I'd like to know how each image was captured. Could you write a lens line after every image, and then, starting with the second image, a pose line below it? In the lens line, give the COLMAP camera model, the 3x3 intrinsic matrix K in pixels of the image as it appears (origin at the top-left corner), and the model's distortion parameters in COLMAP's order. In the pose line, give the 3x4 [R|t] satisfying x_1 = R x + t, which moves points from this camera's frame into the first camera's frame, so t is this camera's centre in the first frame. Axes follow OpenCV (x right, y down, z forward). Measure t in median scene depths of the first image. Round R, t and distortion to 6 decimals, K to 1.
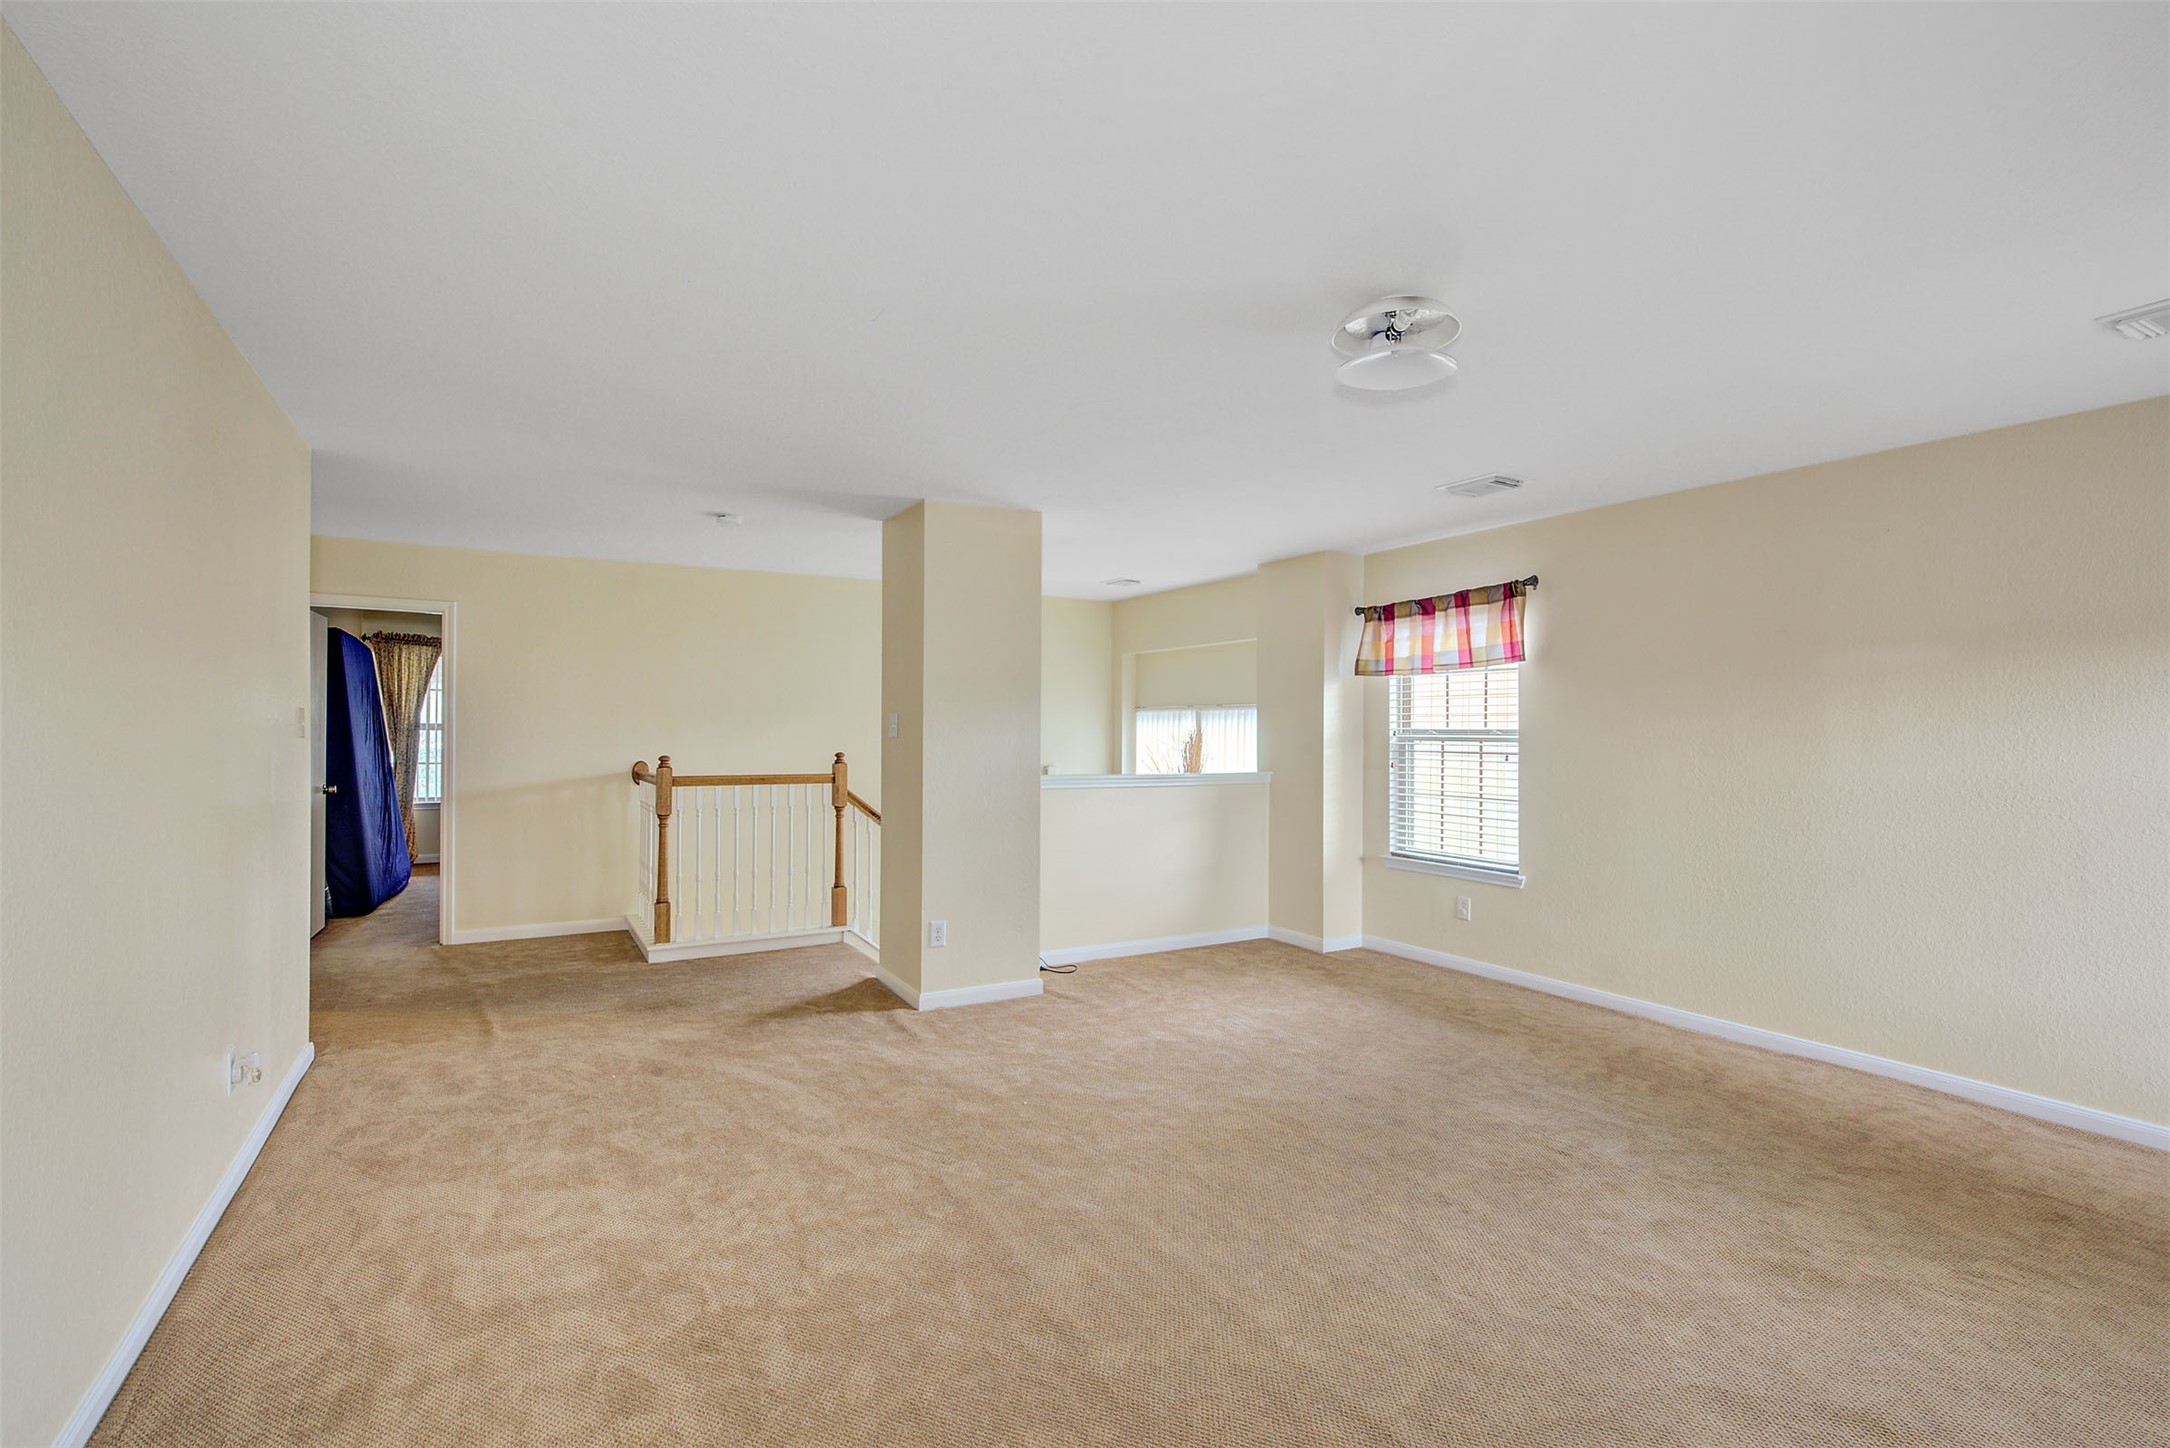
lens RADIAL K [[1016.5, 0, 1086.9], [0, 1016.5, 736.2], [0, 0, 1]] dist [-0.000731, -0.000162]
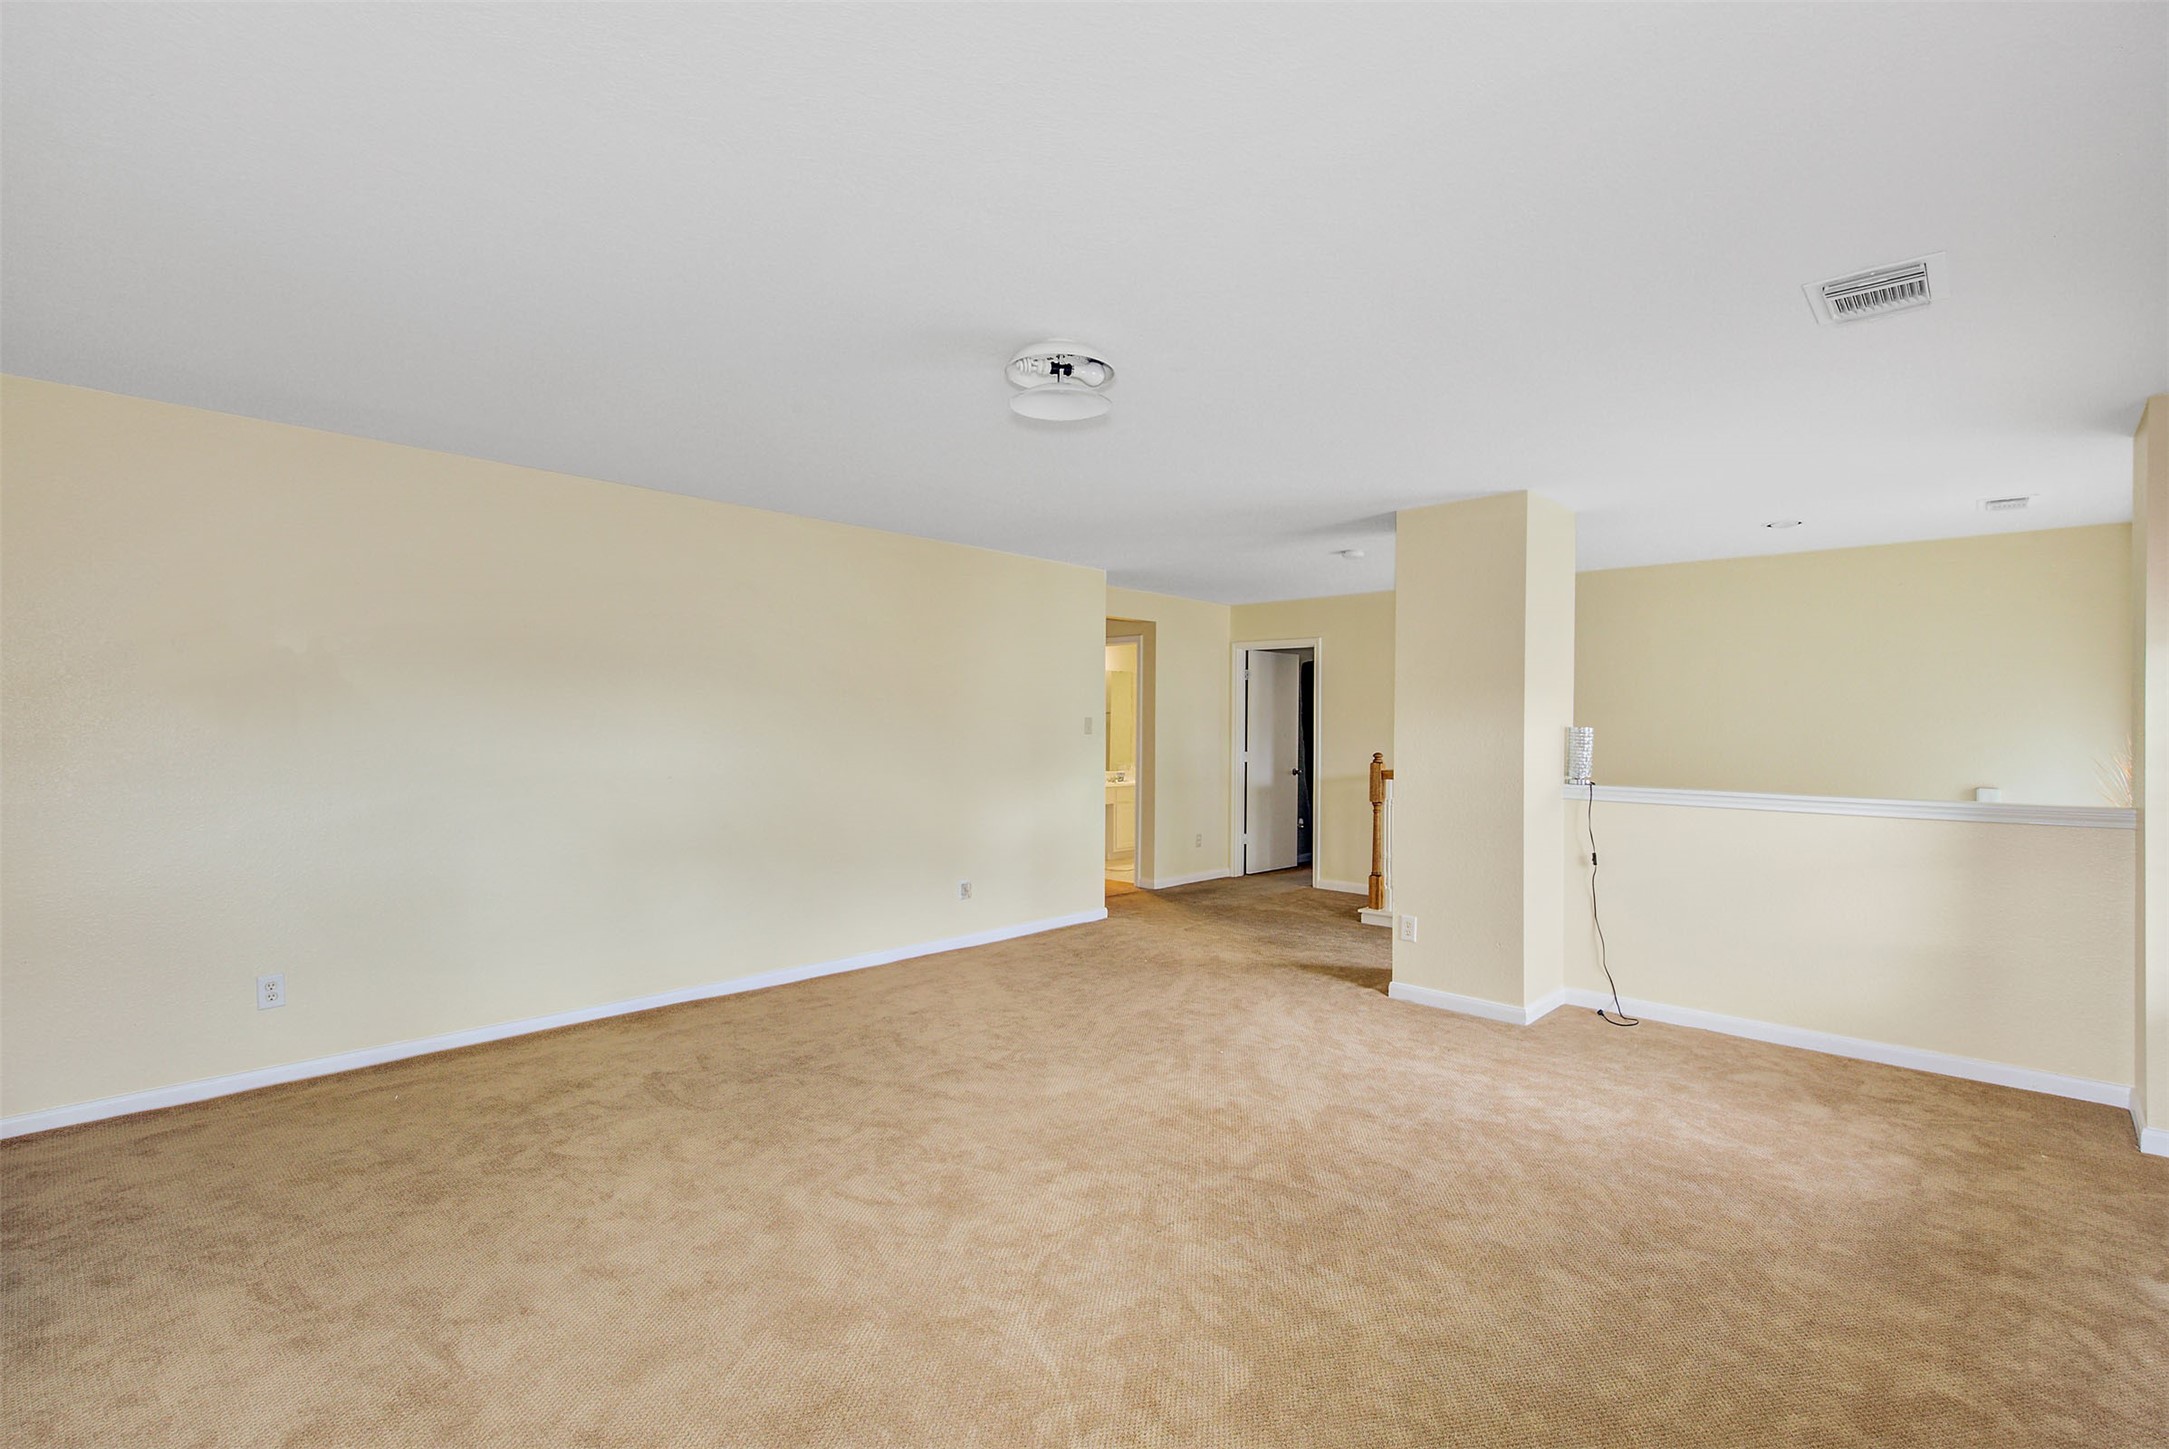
lens RADIAL K [[1016.0, 0, 1086.4], [0, 1016.0, 736.7], [0, 0, 1]] dist [-0.000731, -0.000162]
pose [[0.275663, 0.008786, -0.961214, 0.746696], [-0.020315, 0.999788, 0.003312, 0.003443], [0.961040, 0.018614, 0.275783, 0.398127]]
